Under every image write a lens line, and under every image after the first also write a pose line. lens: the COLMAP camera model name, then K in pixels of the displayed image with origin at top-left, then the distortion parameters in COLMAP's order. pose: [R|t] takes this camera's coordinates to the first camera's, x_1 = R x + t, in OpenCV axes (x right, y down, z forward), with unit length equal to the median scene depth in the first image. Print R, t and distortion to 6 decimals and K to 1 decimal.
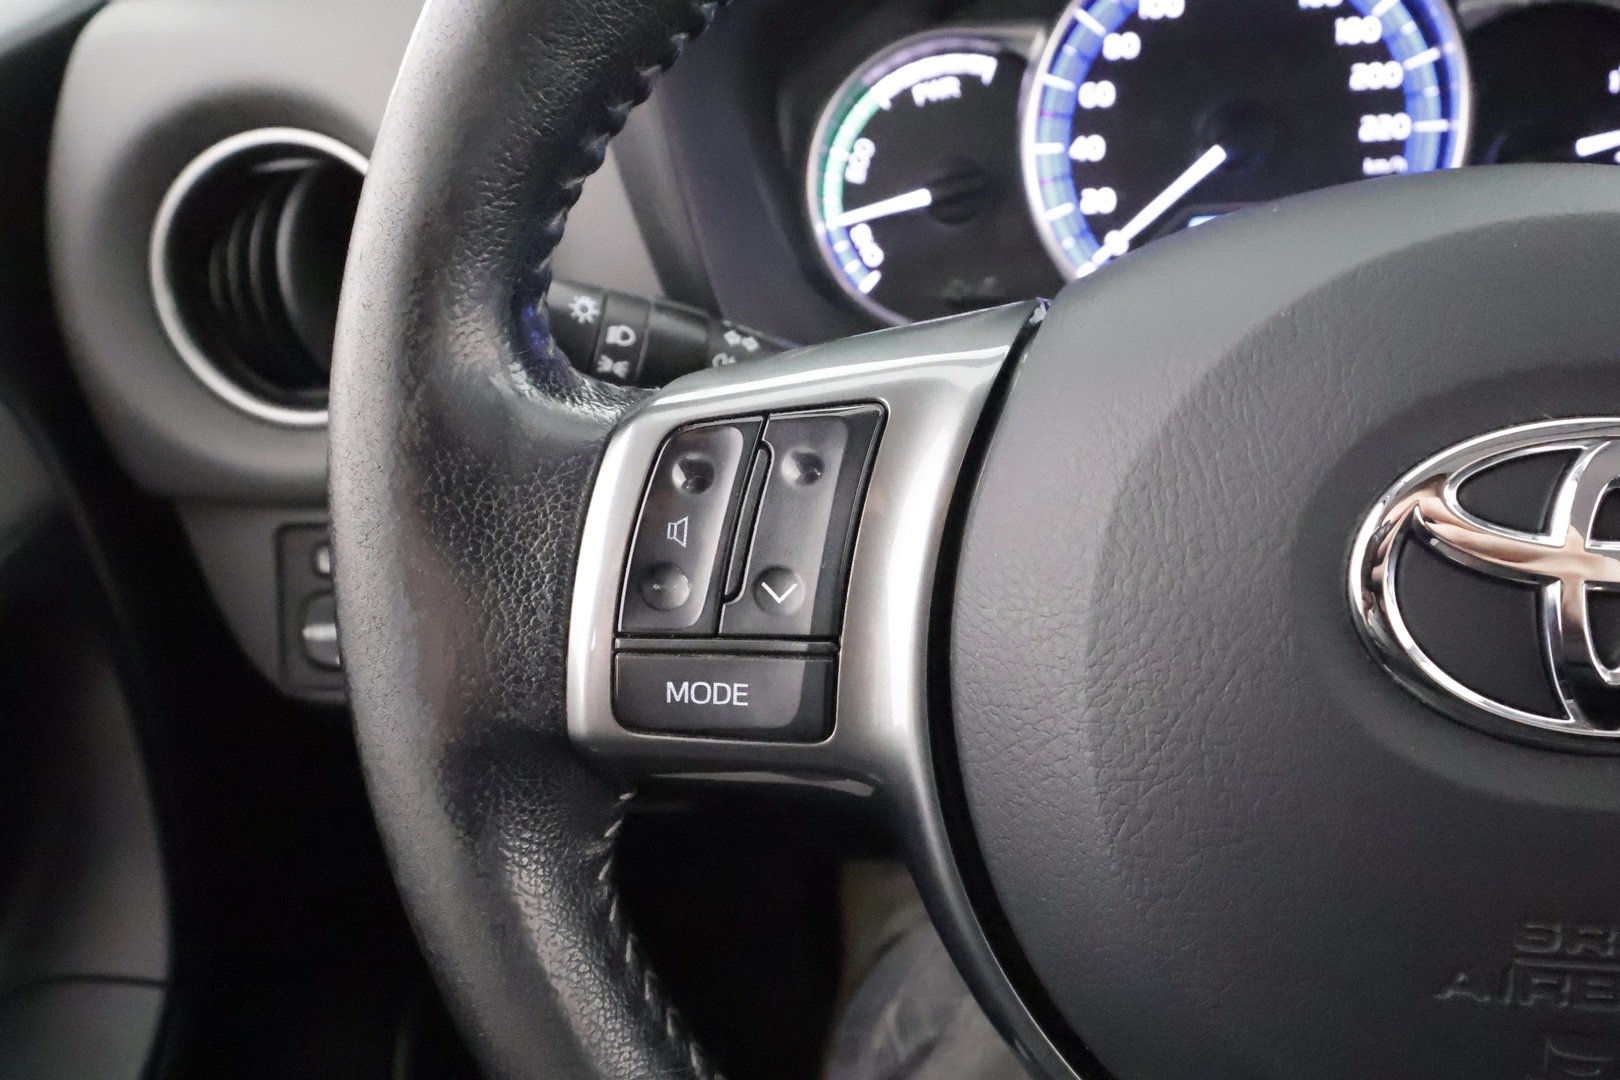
lens RADIAL K [[1340.3, 0, 799.0], [0, 1340.3, 529.4], [0, 0, 1]] dist [0.006854, -0.001244]
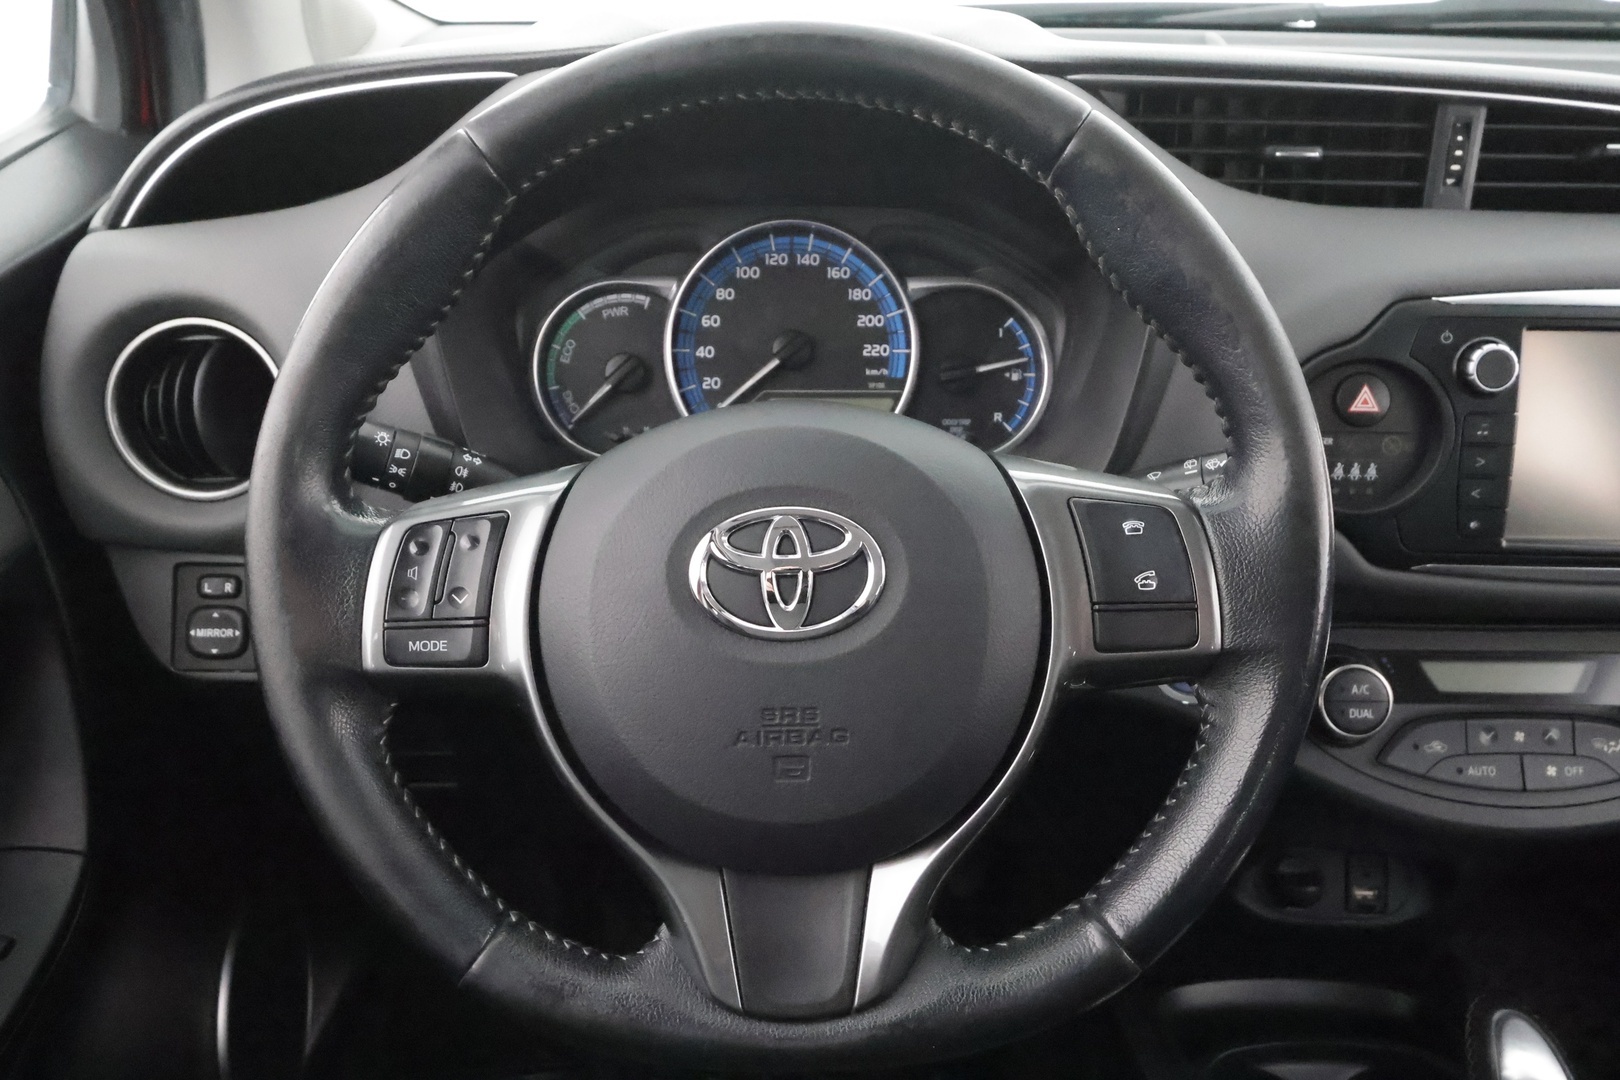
lens RADIAL K [[1340.3, 0, 823.2], [0, 1340.3, 552.0], [0, 0, 1]] dist [0.006854, -0.001244]
pose [[0.990949, -0.035217, 0.129534, 0.292844], [0.046757, 0.995097, -0.087152, 0.190355], [-0.125830, 0.092420, 0.987737, -1.258746]]
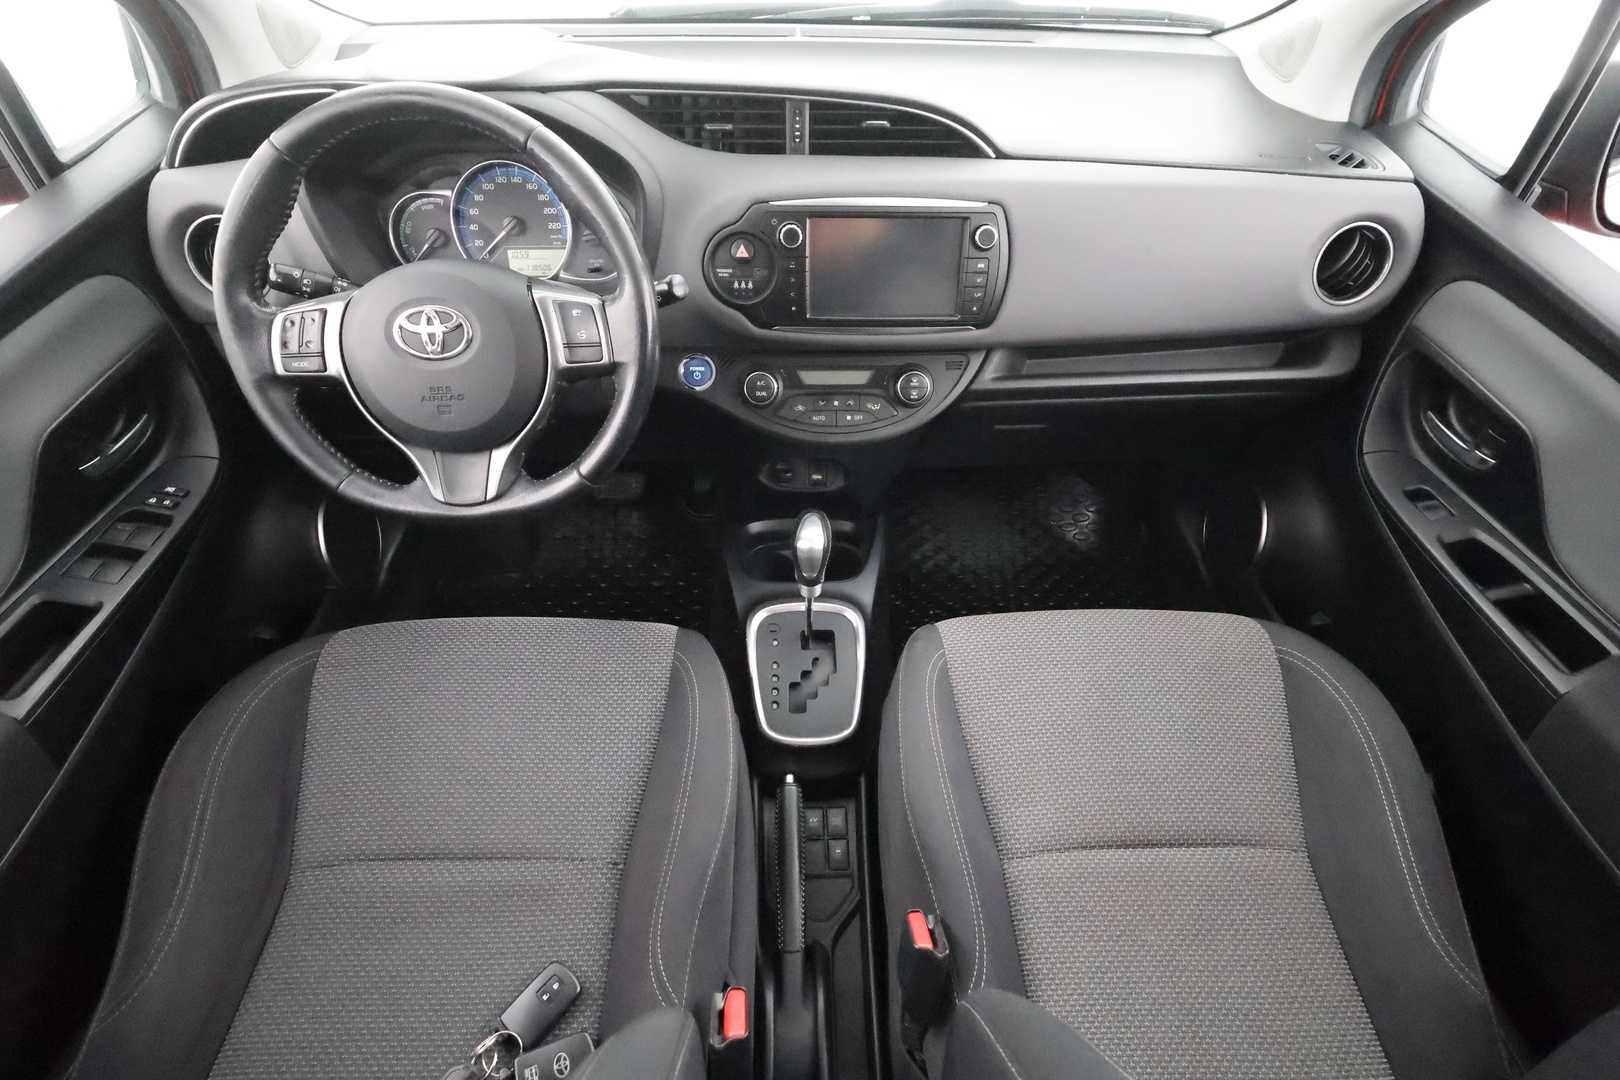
lens RADIAL K [[773.8, 0, 810.3], [0, 773.8, 554.0], [0, 0, 1]] dist [0.004408, 0.002597]
pose [[0.988454, -0.085520, 0.125079, 1.546623], [0.059157, 0.977792, 0.201055, 0.367398], [-0.139495, -0.191335, 0.971562, -2.559567]]
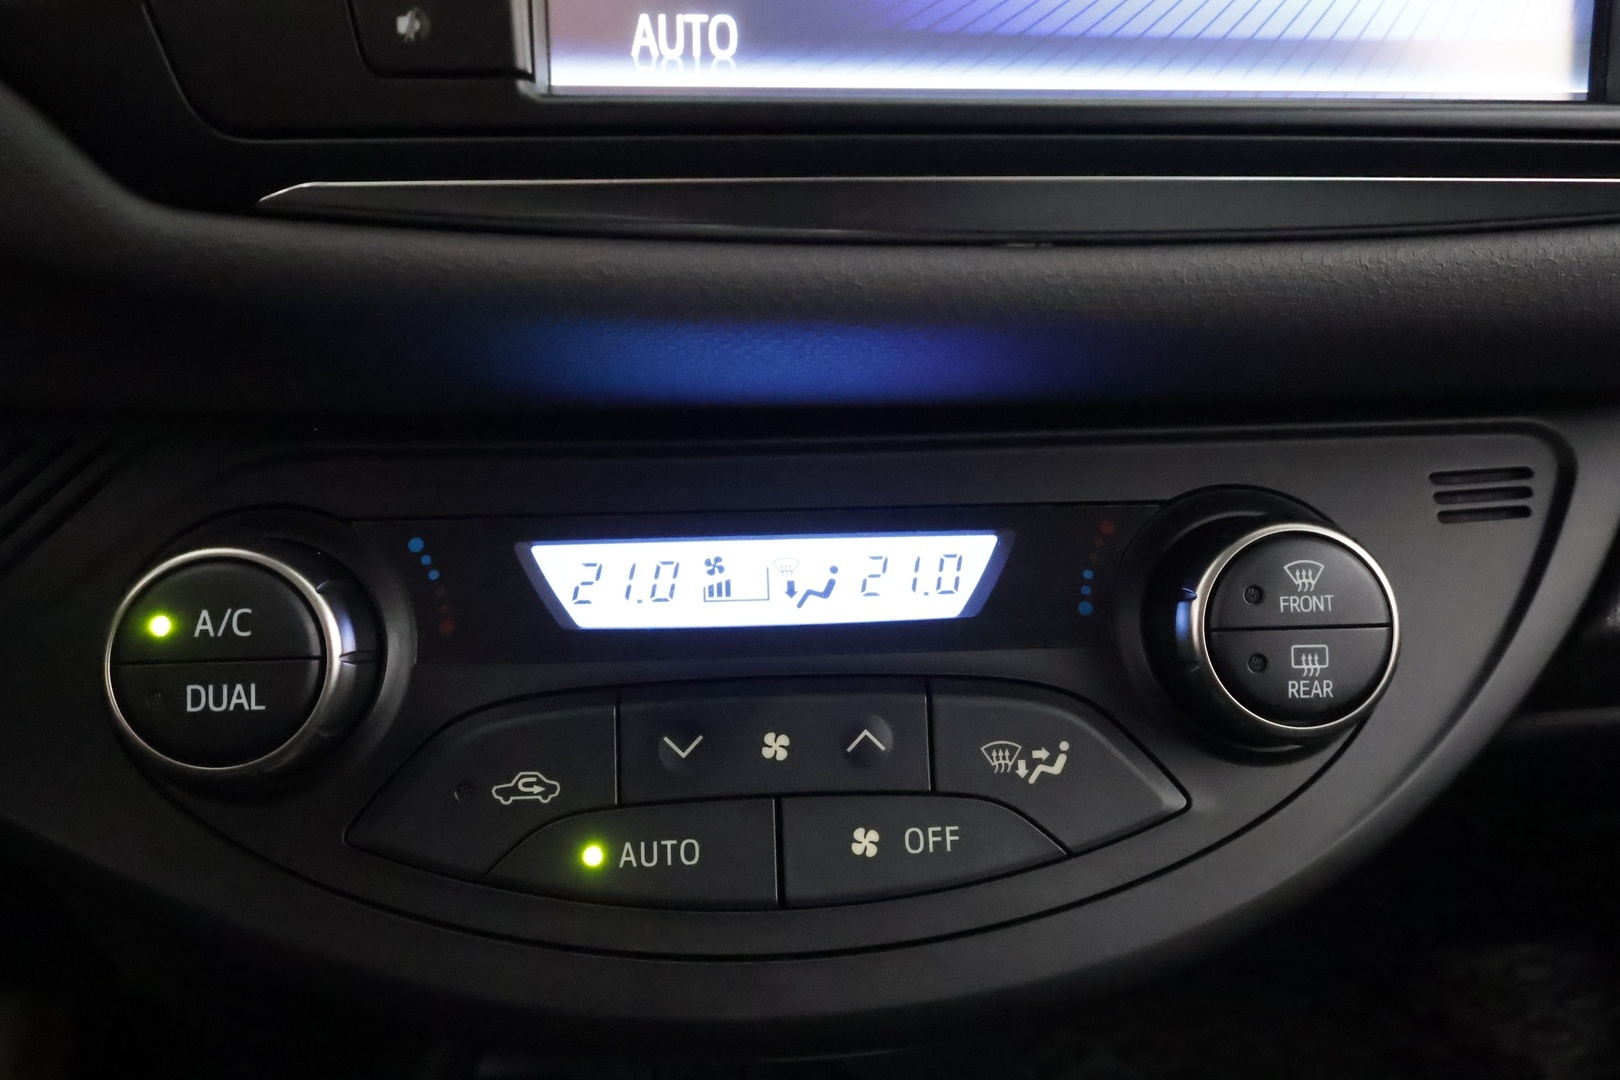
lens RADIAL K [[1340.3, 0, 813.9], [0, 1340.3, 545.8], [0, 0, 1]] dist [0.006854, -0.001244]
pose [[0.978187, -0.066465, 0.196808, 2.107221], [0.088972, 0.990182, -0.107814, 0.379341], [-0.187709, 0.122973, 0.974496, 0.577218]]
